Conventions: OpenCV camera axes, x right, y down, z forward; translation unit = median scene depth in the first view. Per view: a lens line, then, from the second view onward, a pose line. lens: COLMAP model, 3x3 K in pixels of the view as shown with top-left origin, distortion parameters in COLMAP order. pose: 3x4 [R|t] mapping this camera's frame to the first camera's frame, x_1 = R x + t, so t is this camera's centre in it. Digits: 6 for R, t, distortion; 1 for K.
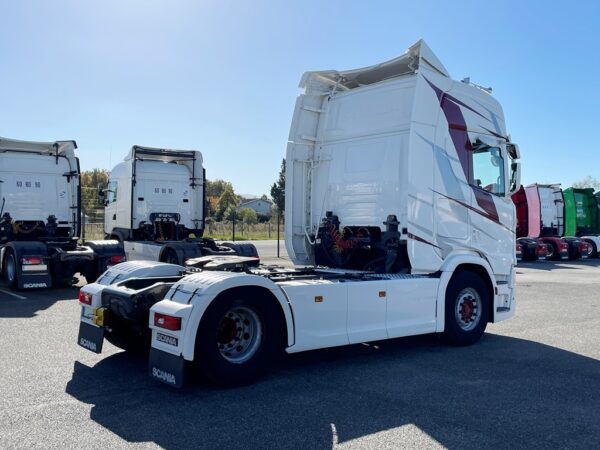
lens RADIAL K [[629.4, 0, 298.9], [0, 629.4, 228.0], [0, 0, 1]] dist [0.058322, 0.000000]
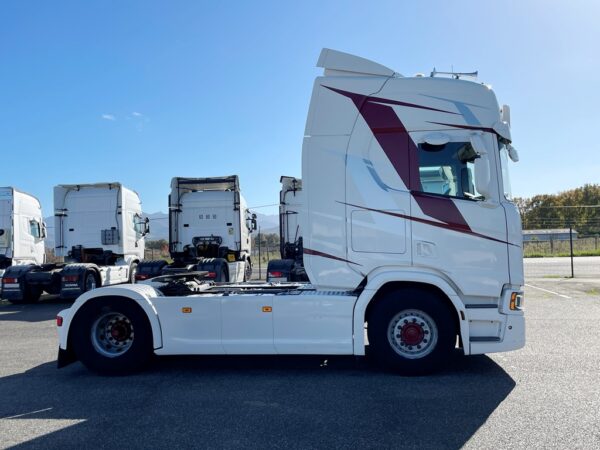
lens RADIAL K [[600.5, 0, 297.8], [0, 600.5, 228.4], [0, 0, 1]] dist [0.121231, 0.000000]
pose [[0.724505, -0.043147, -0.687918, 0.735693], [0.023608, 0.999007, -0.037796, 0.010506], [0.688865, 0.011143, 0.724804, 0.281959]]
